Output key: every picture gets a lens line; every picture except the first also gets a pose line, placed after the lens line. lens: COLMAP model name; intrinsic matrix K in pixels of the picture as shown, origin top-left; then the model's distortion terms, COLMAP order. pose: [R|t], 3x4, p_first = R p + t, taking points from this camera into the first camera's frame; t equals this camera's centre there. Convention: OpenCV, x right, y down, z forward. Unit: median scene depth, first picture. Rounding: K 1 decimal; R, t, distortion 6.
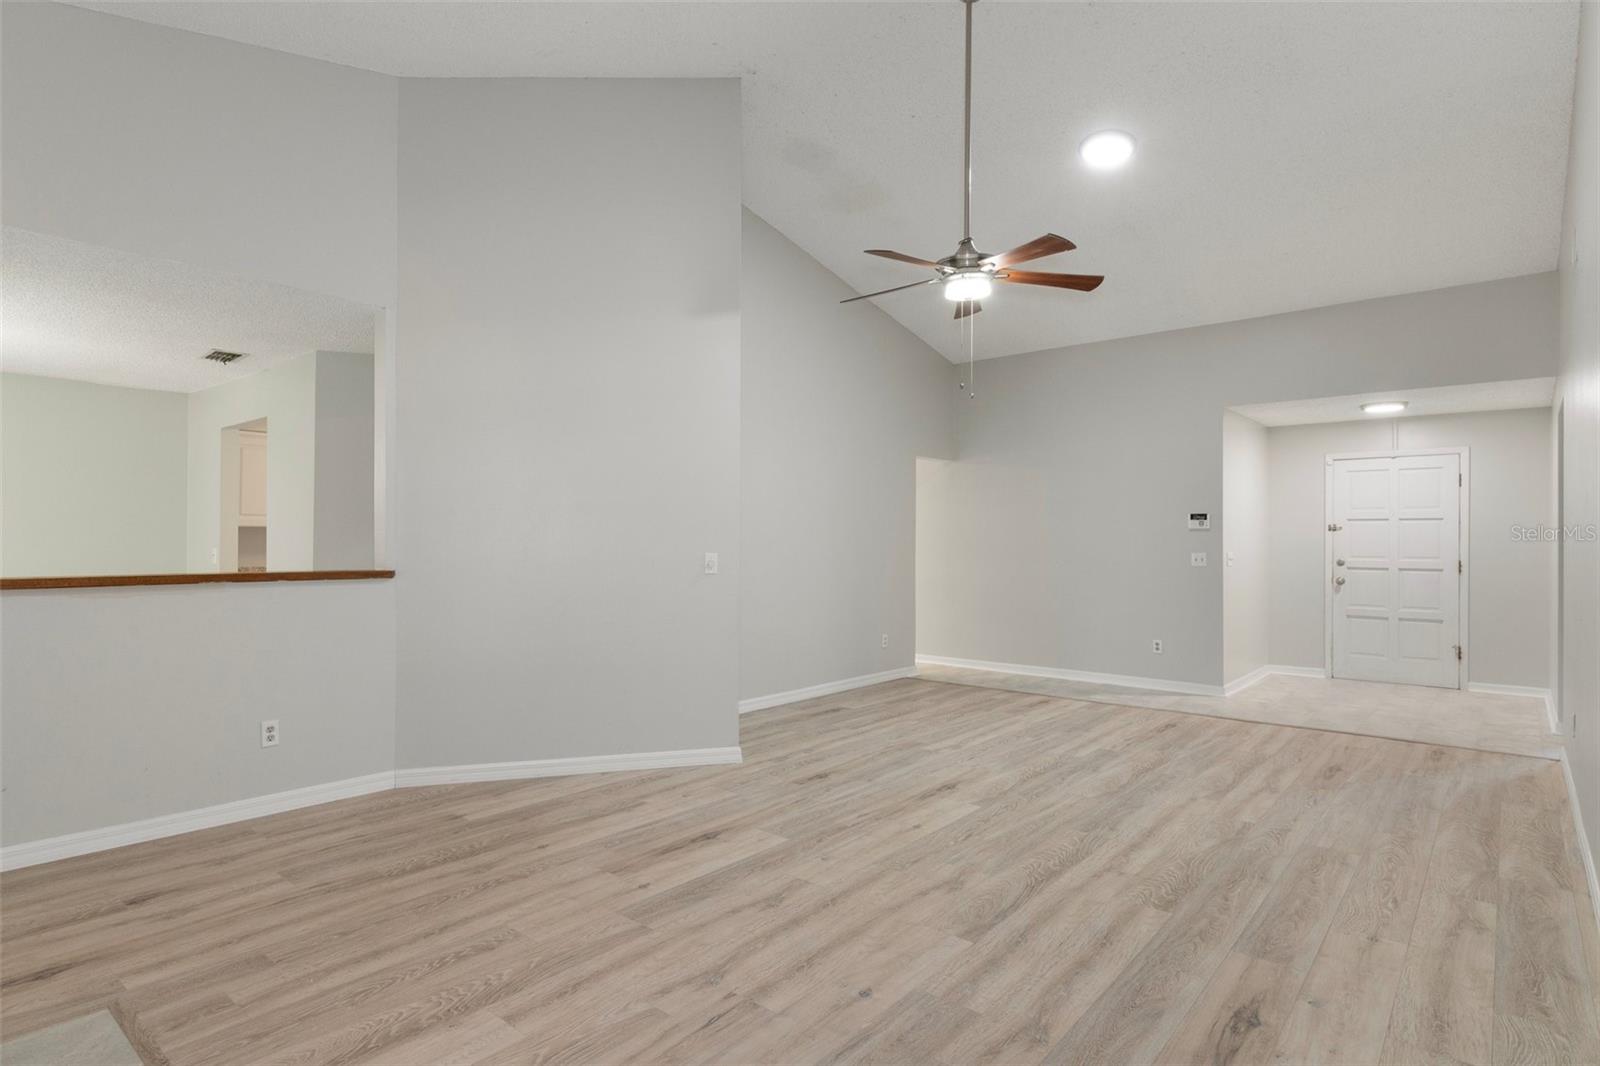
lens RADIAL K [[832.3, 0, 773.1], [0, 832.3, 543.3], [0, 0, 1]] dist [0.000641, 0.002207]
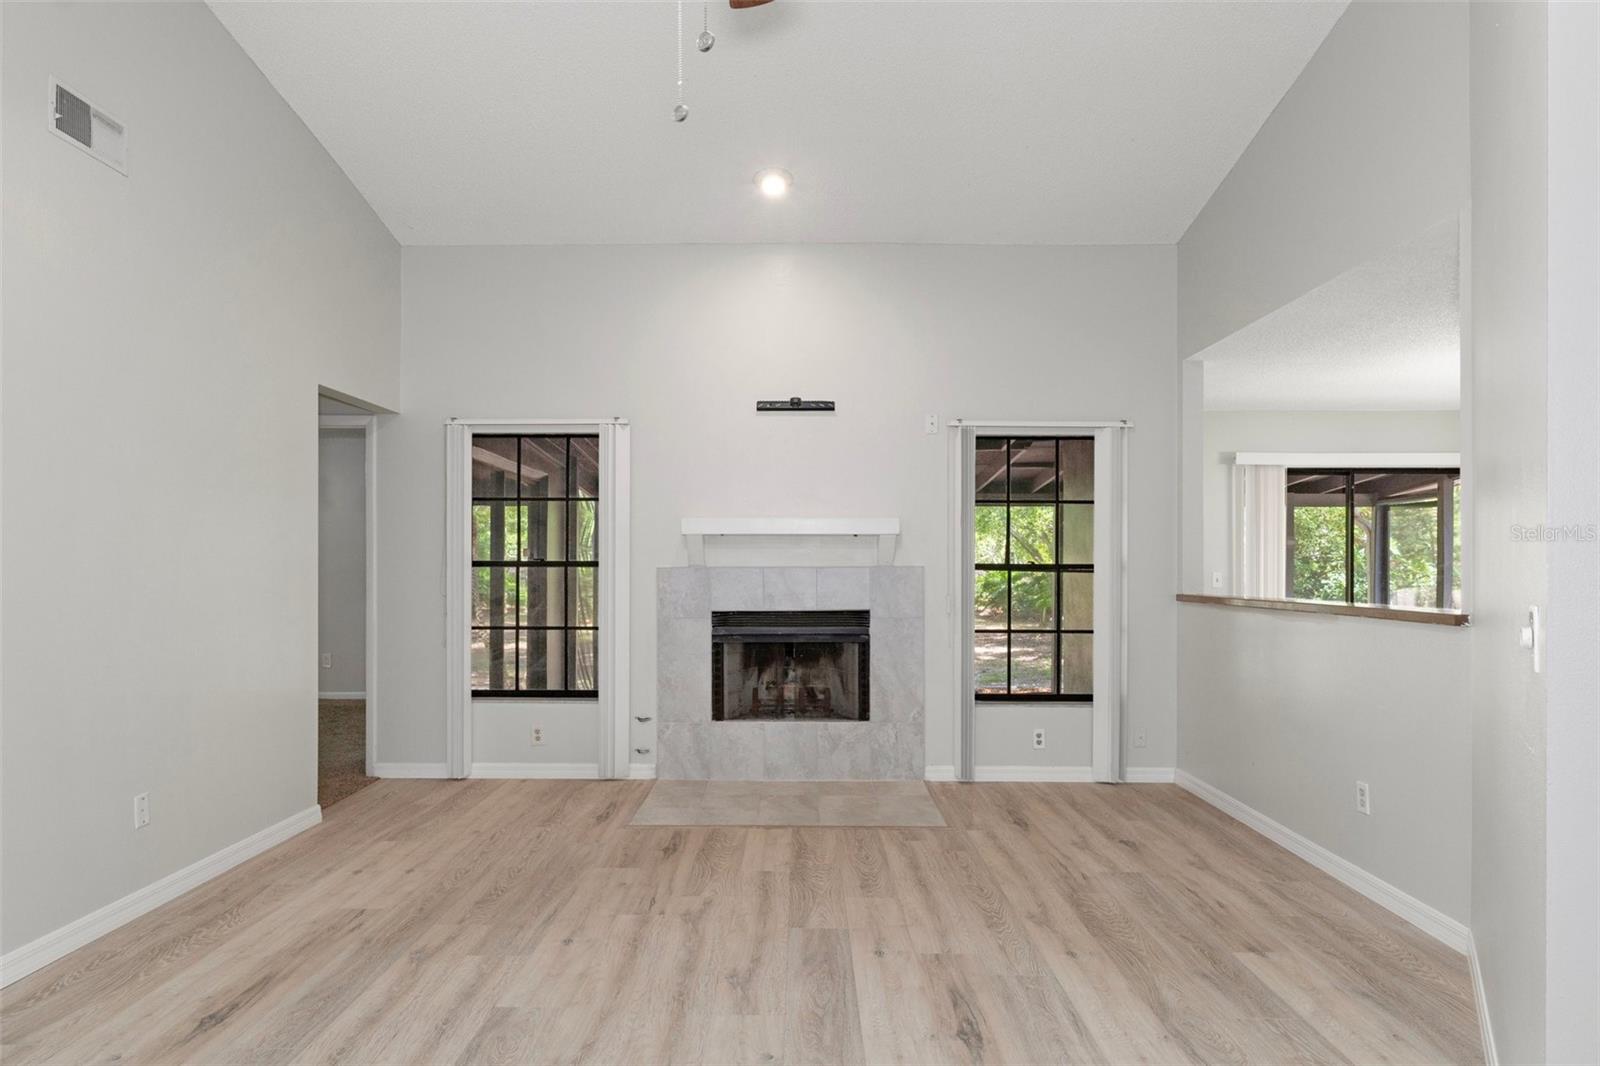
lens RADIAL K [[927.1, 0, 793.6], [0, 927.1, 578.3], [0, 0, 1]] dist [0.016970, -0.001805]
pose [[-0.756785, 0.002499, -0.653659, 0.546473], [-0.006159, 0.999921, 0.010953, 0.001853], [0.653635, 0.012315, -0.756710, 1.643207]]
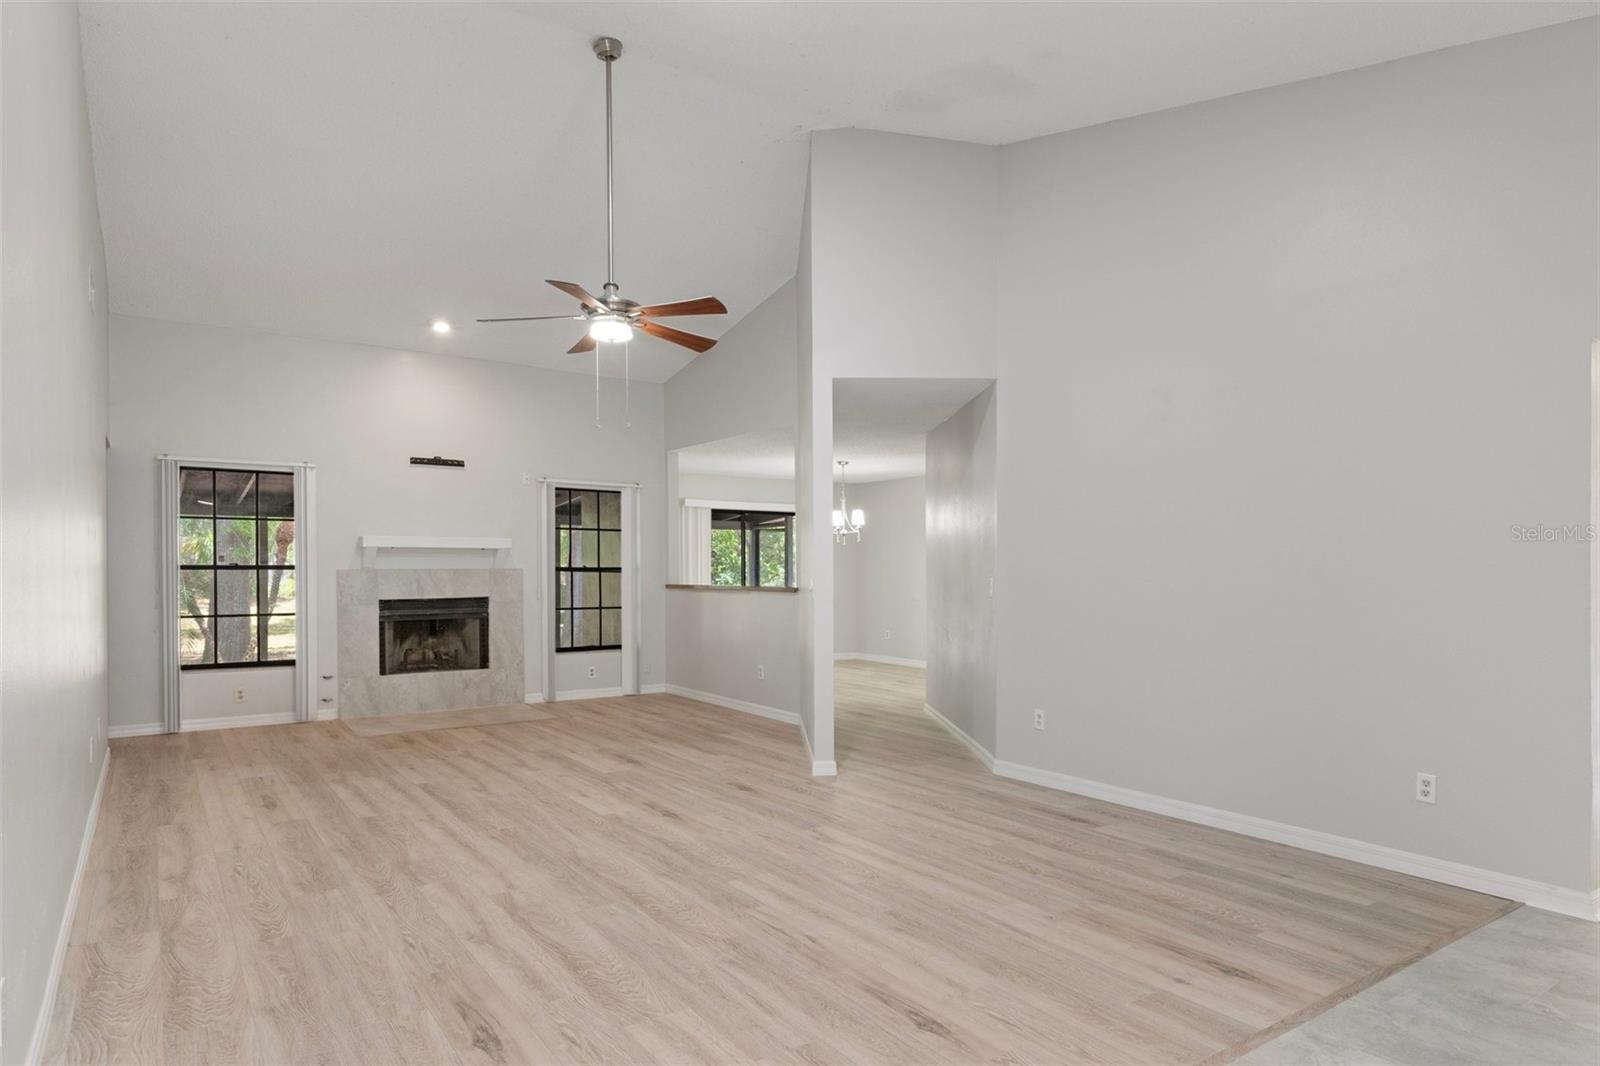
lens RADIAL K [[927.1, 0, 793.6], [0, 927.1, 578.3], [0, 0, 1]] dist [0.016970, -0.001805]
pose [[-0.239512, 0.005386, -0.970878, 1.703494], [-0.002666, 0.999977, 0.006206, 0.006447], [0.970890, 0.004075, -0.239492, 1.926438]]
